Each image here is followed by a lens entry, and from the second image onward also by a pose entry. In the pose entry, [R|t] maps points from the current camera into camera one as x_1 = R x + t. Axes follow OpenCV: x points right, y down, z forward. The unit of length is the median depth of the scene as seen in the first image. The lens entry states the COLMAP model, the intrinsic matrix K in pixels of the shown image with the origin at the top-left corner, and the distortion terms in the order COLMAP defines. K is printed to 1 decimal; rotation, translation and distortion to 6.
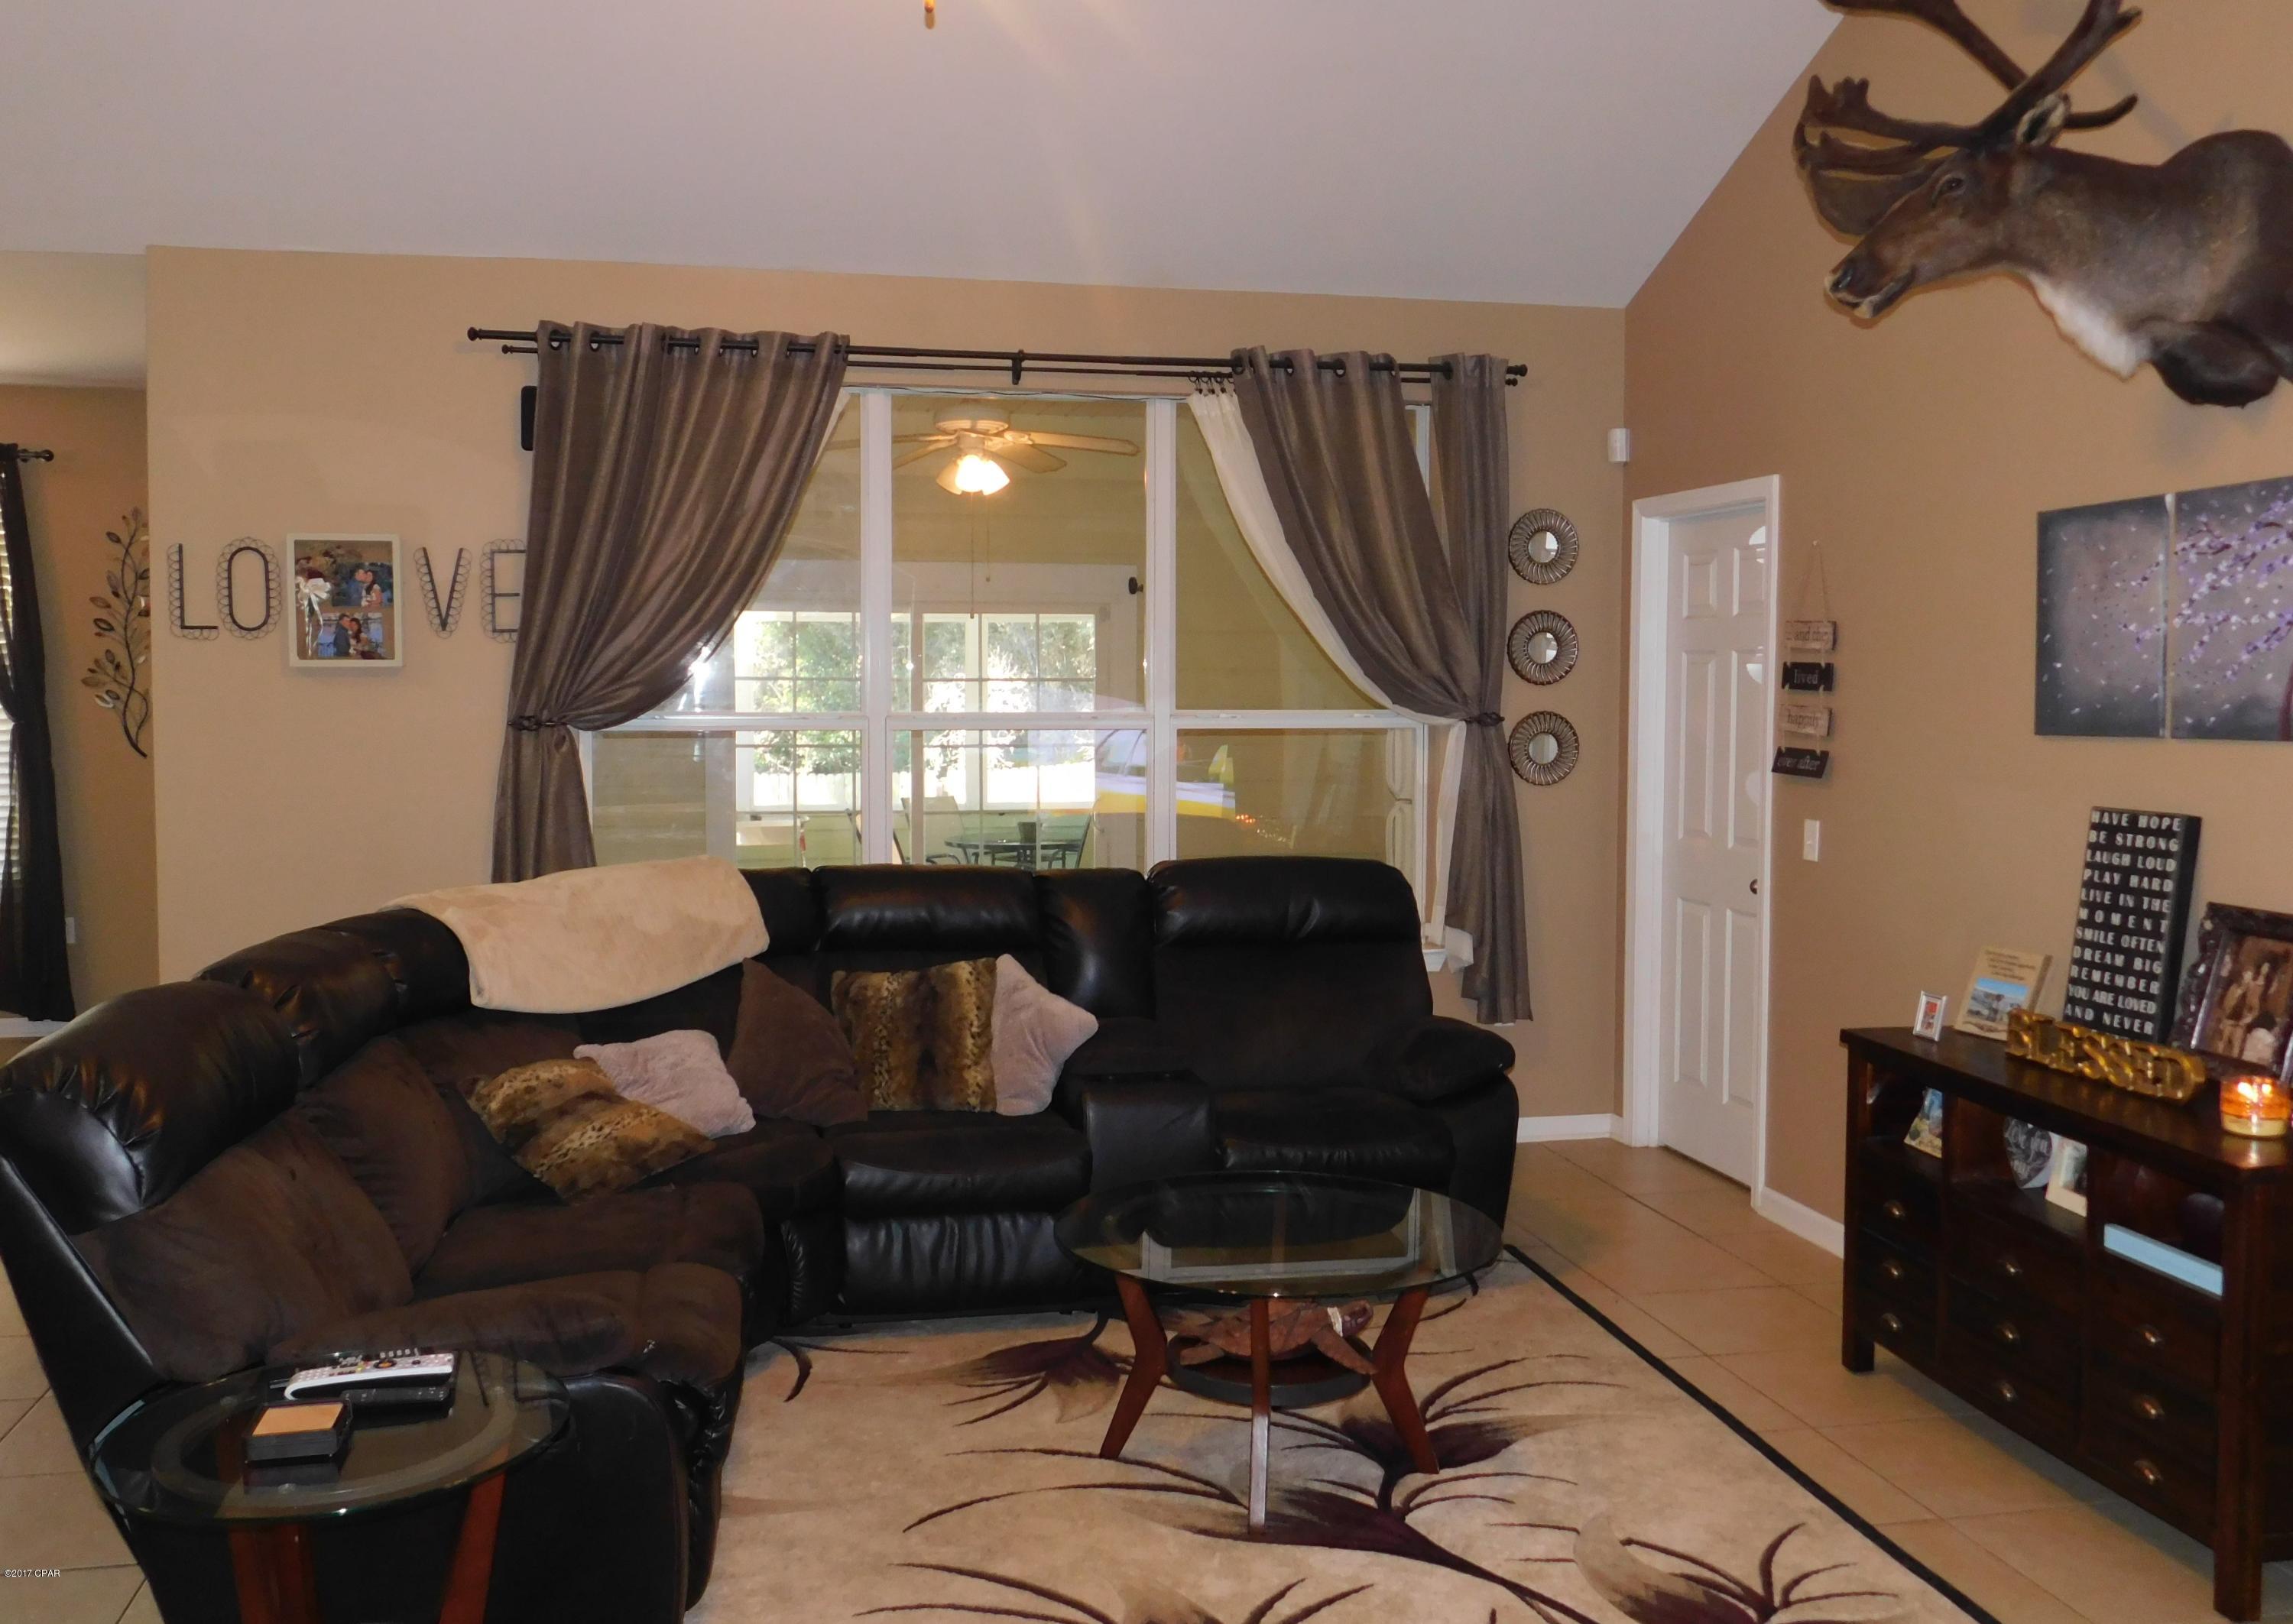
lens RADIAL K [[2038.4, 0, 1130.3], [0, 2038.4, 793.7], [0, 0, 1]] dist [-0.011642, -0.006906]
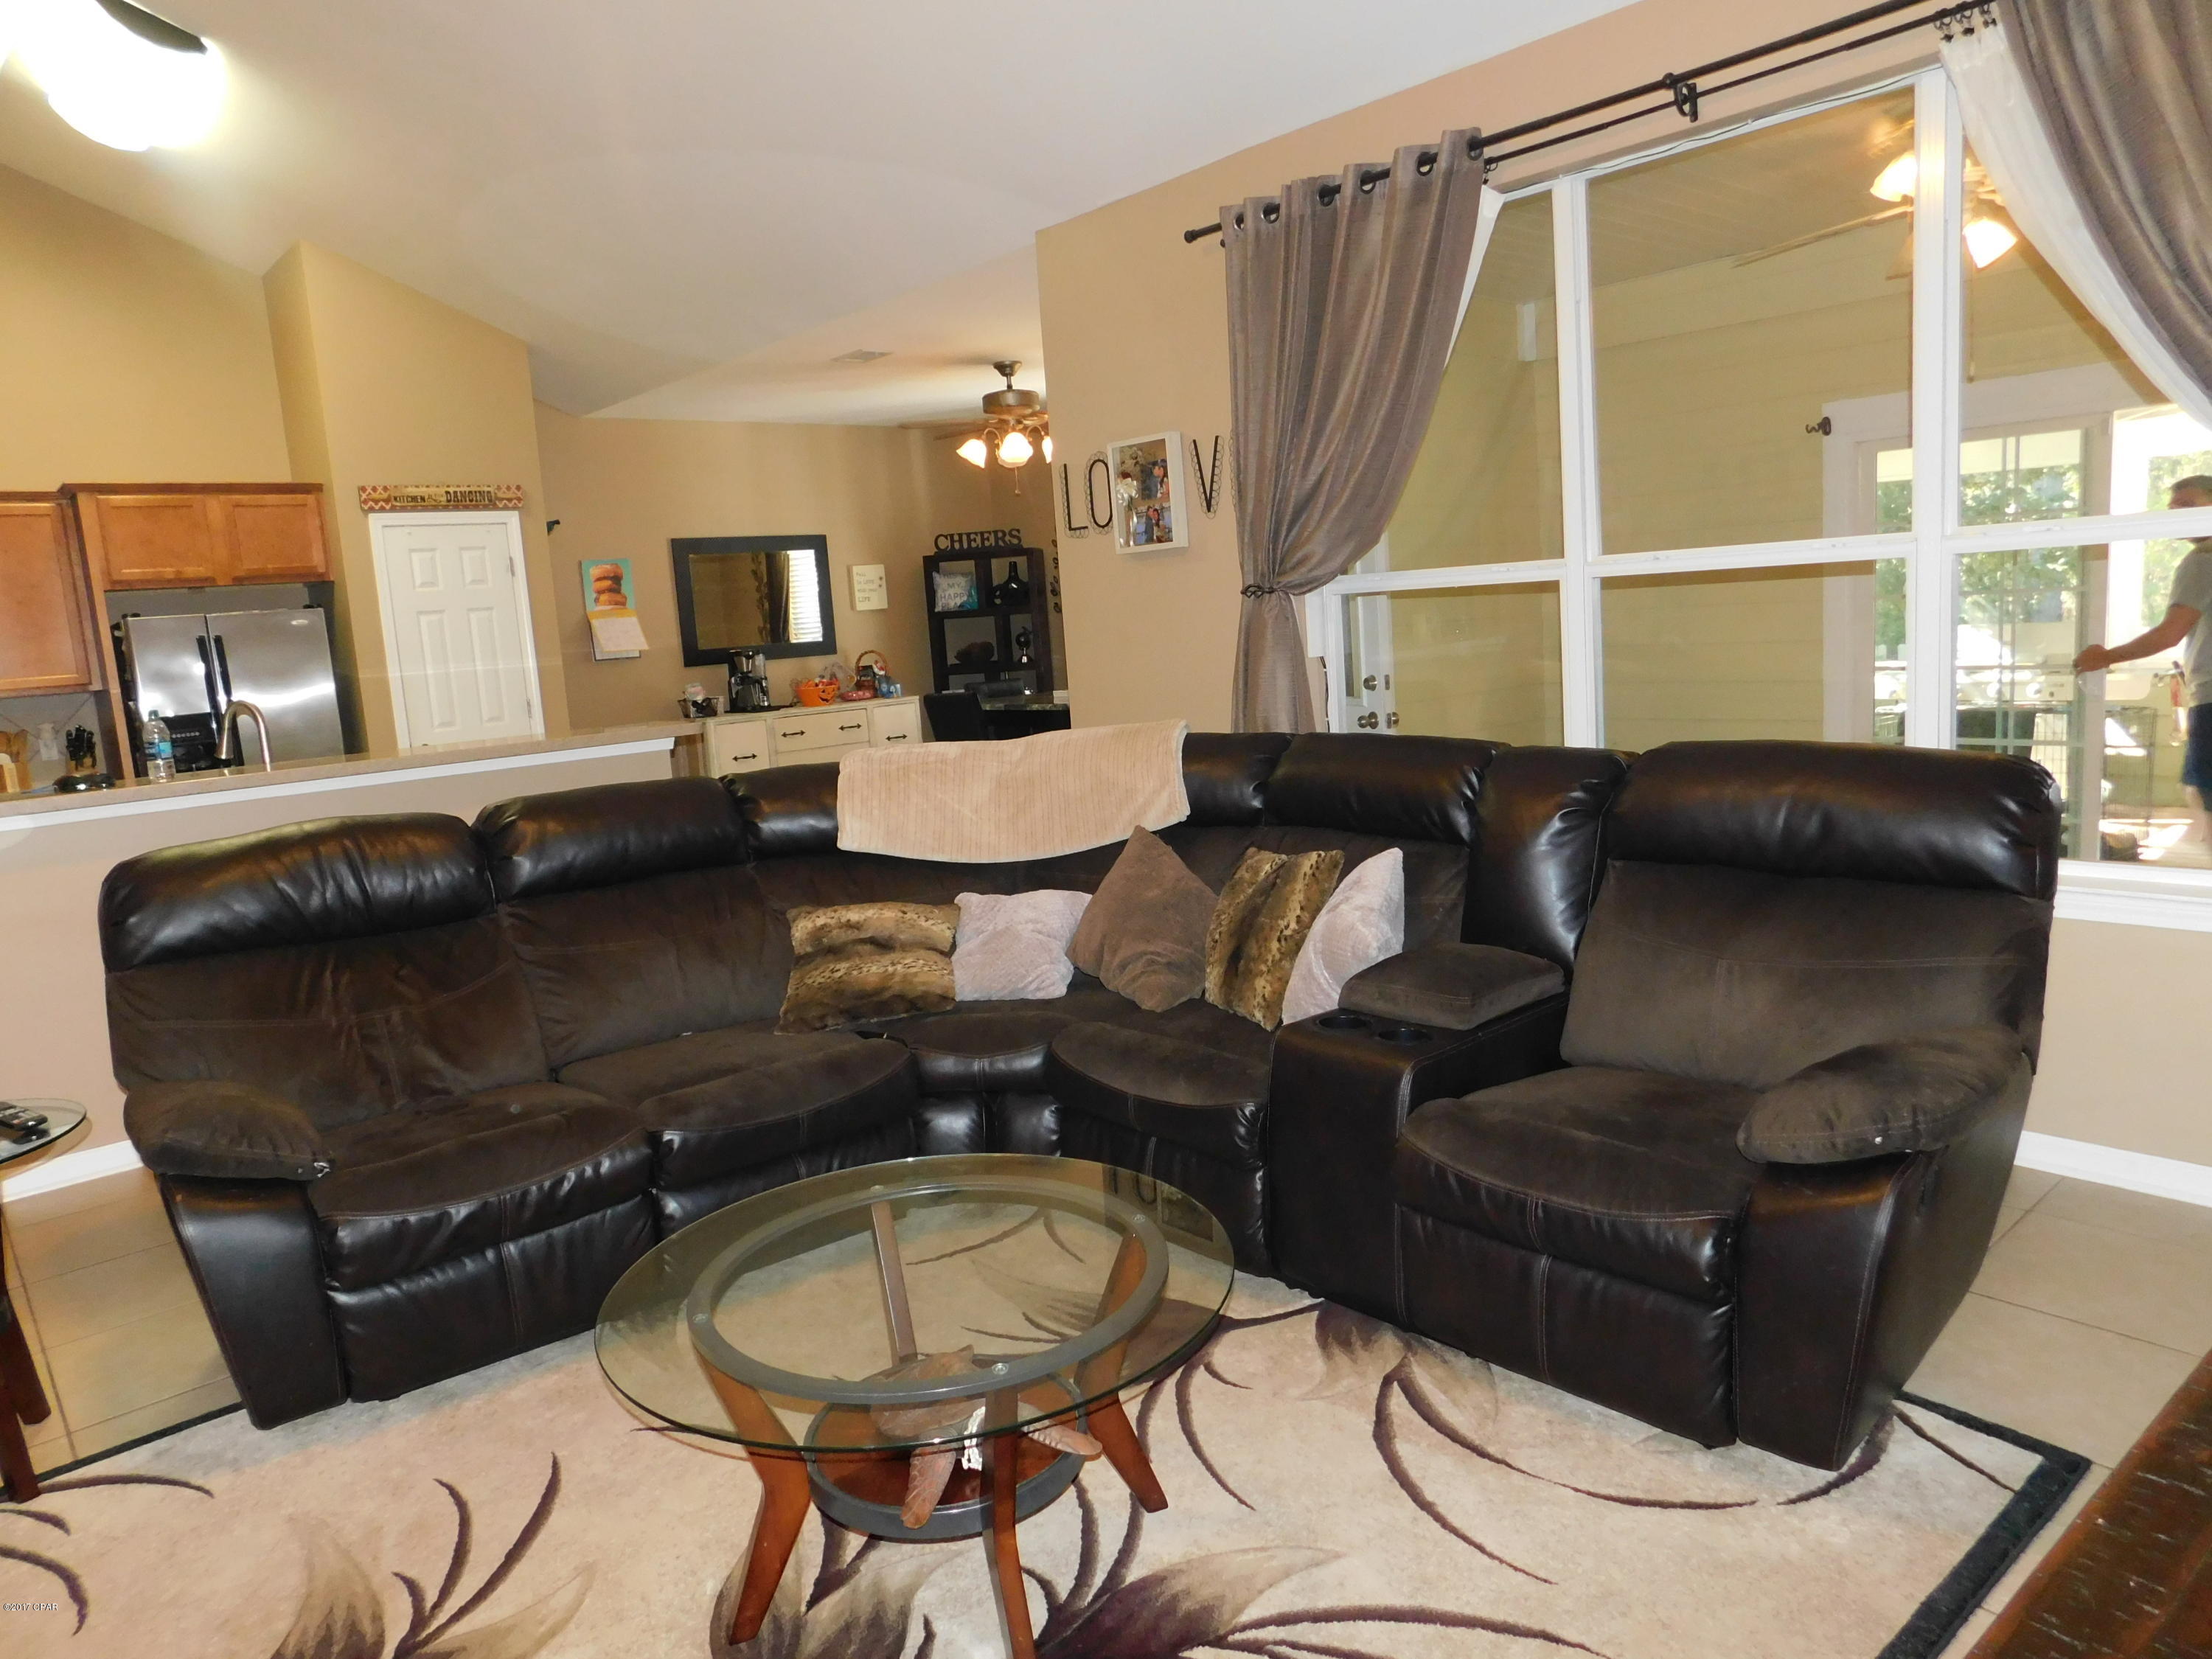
lens RADIAL K [[1463.3, 0, 1099.4], [0, 1463.3, 823.6], [0, 0, 1]] dist [-0.059260, 0.040879]
pose [[0.500653, 0.081382, -0.861814, 0.366140], [0.025447, 0.993757, 0.108625, 0.002815], [0.865274, -0.076314, 0.495457, 0.565639]]
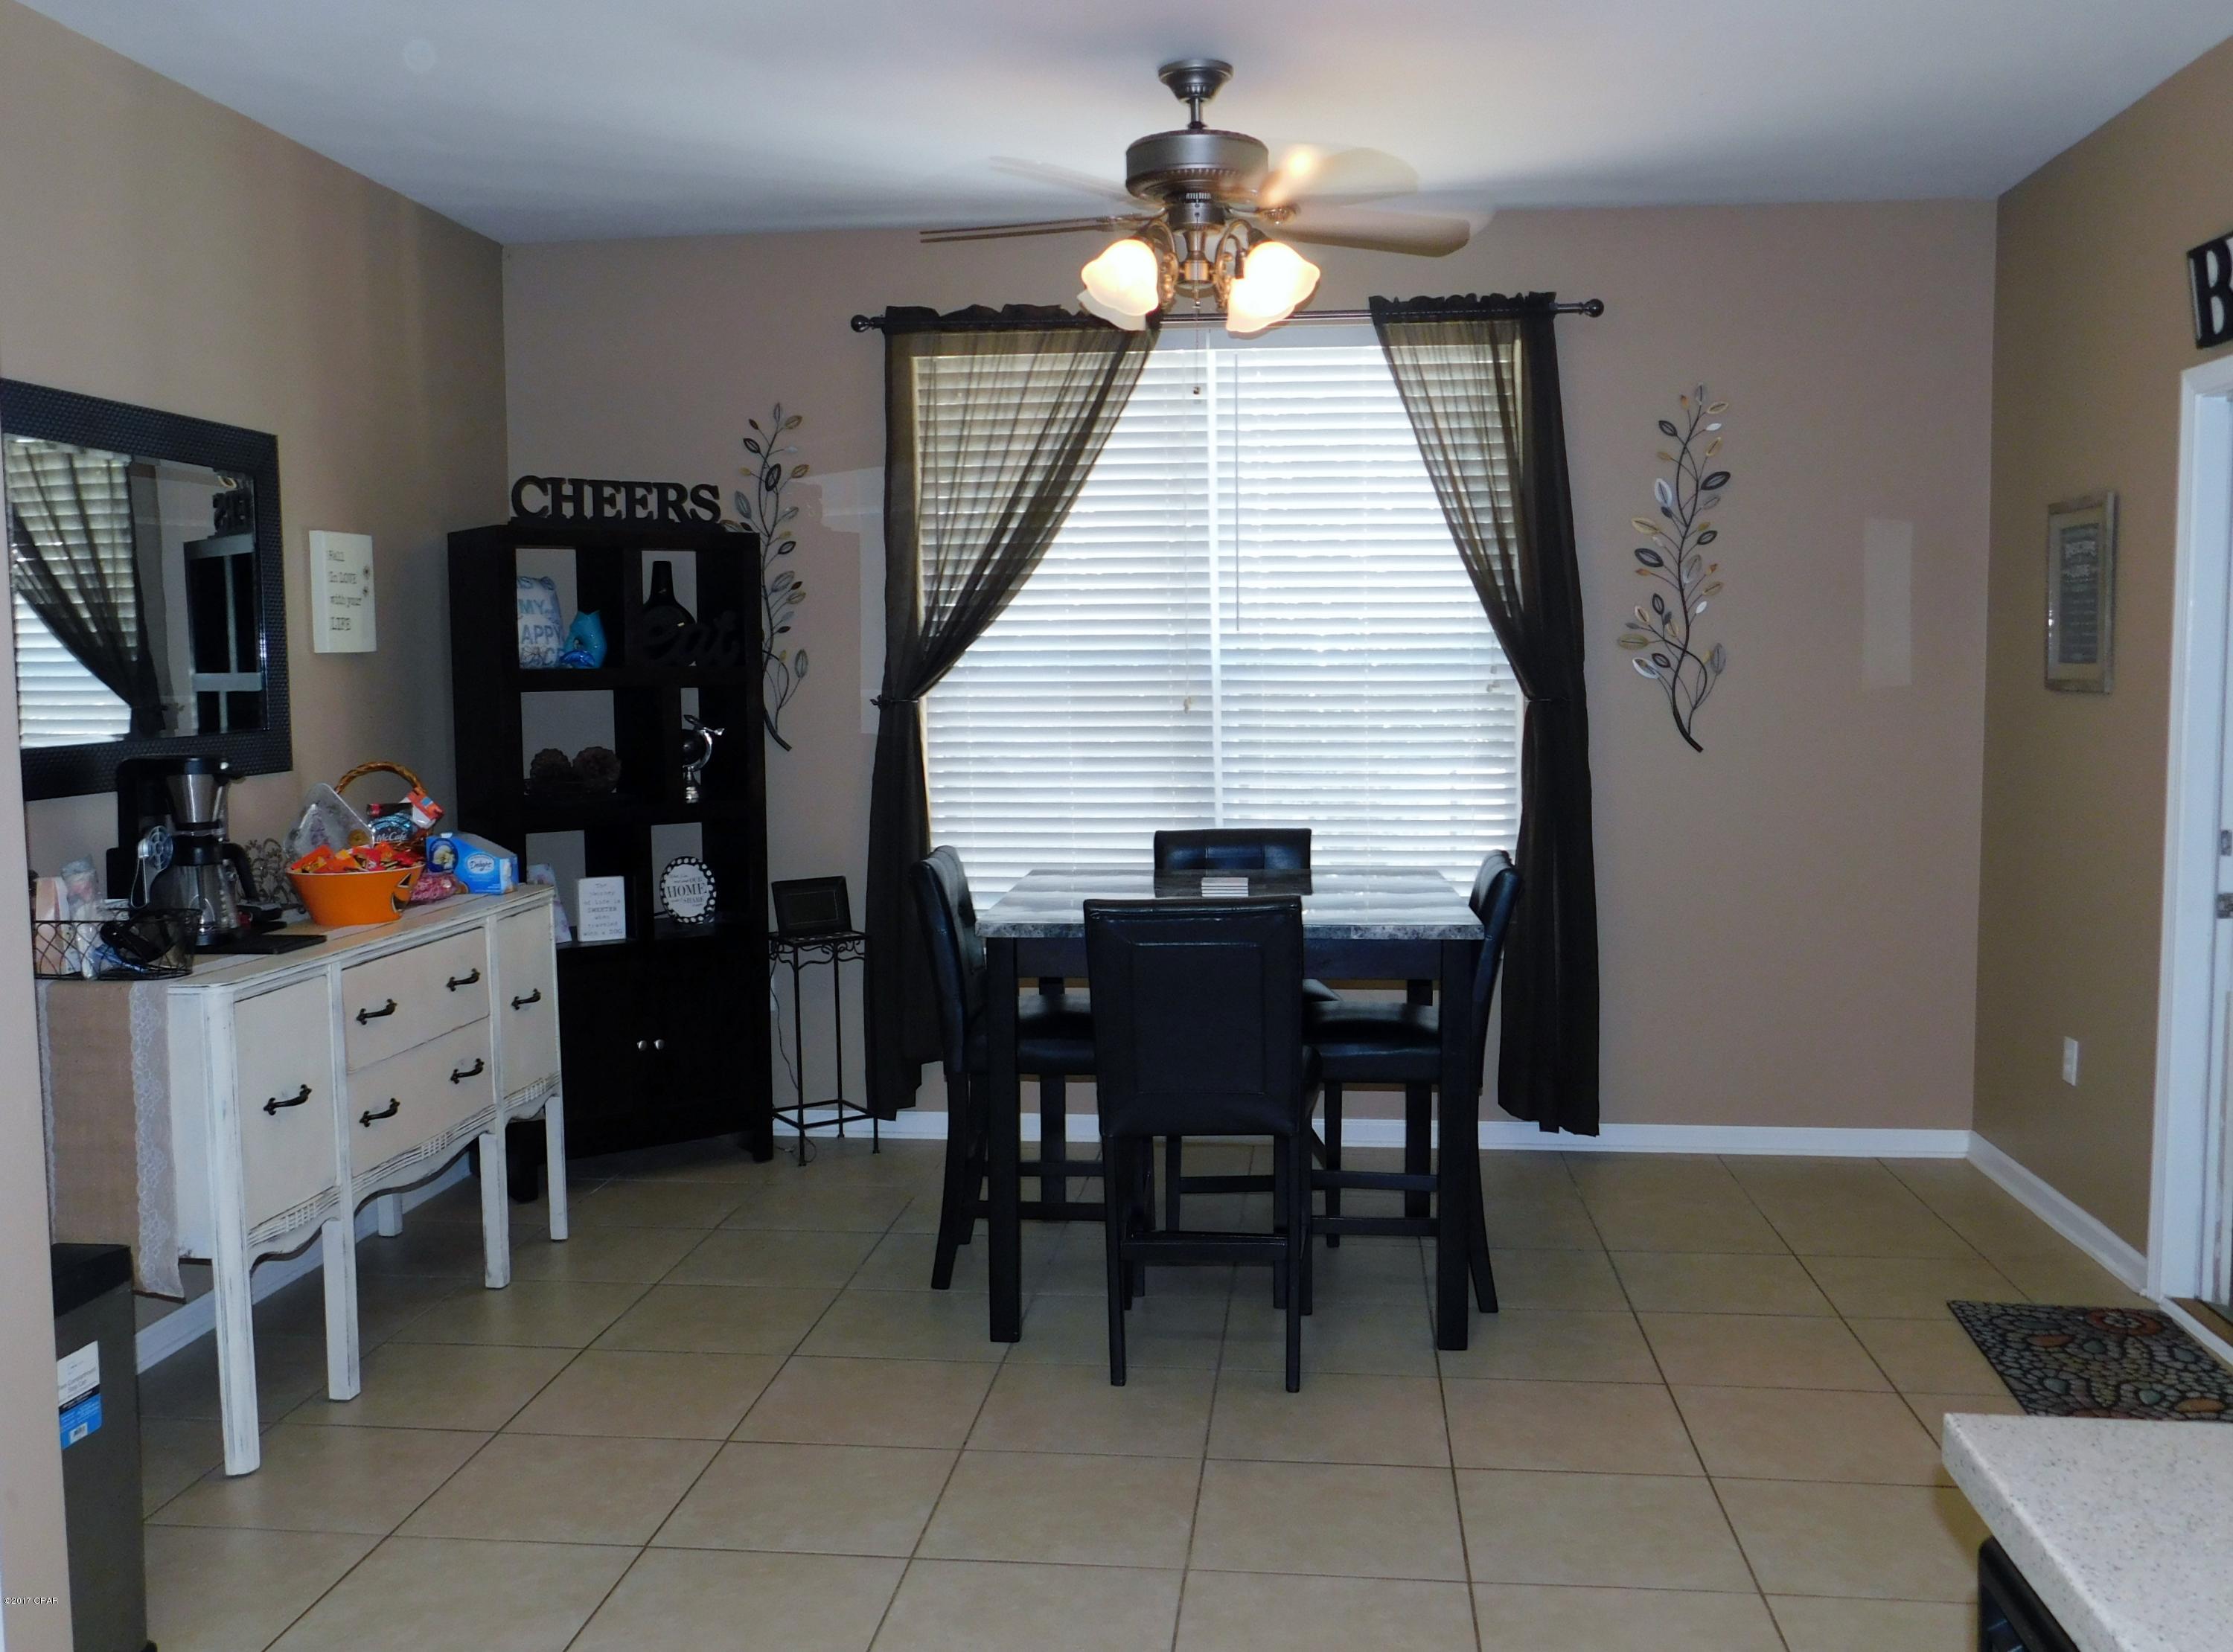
lens RADIAL K [[2001.4, 0, 1130.5], [0, 2001.4, 826.3], [0, 0, 1]] dist [0.012102, 0.011266]
pose [[0.952541, 0.012440, -0.304155, -0.714894], [-0.002406, 0.999441, 0.033341, -0.022908], [0.304400, -0.031027, 0.952039, 0.465007]]
